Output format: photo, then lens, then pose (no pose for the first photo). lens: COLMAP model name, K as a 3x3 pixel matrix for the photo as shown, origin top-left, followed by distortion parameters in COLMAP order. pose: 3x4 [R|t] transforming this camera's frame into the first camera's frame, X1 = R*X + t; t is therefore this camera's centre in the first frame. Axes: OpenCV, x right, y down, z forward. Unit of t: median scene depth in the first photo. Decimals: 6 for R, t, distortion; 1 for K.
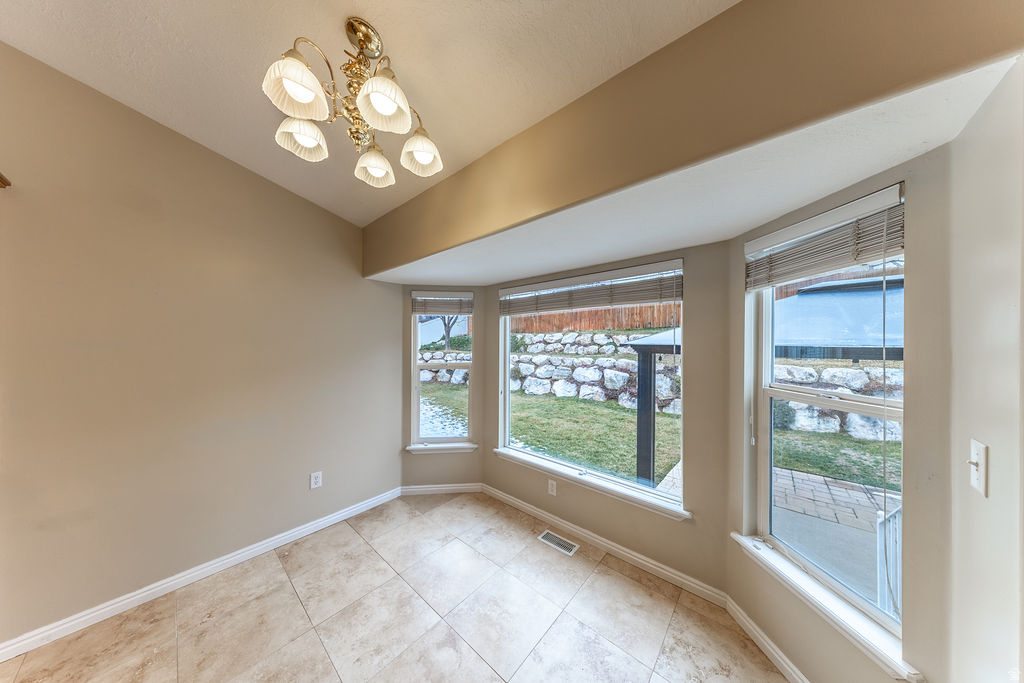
lens RADIAL K [[293.3, 0, 516.8], [0, 293.3, 345.8], [0, 0, 1]] dist [0.007868, -0.000263]
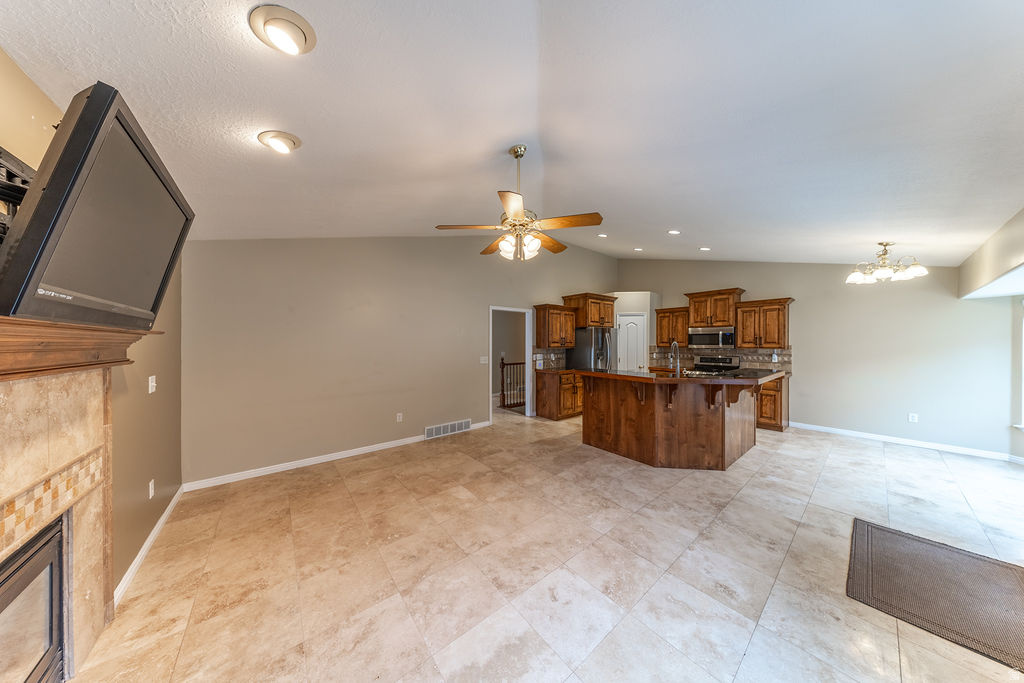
lens RADIAL K [[293.3, 0, 512.8], [0, 293.3, 343.7], [0, 0, 1]] dist [0.007868, -0.000263]
pose [[-0.179846, 0.006859, -0.983671, 1.755440], [-0.010054, 0.999911, 0.008811, 0.012213], [0.983643, 0.011474, -0.179761, -1.232557]]
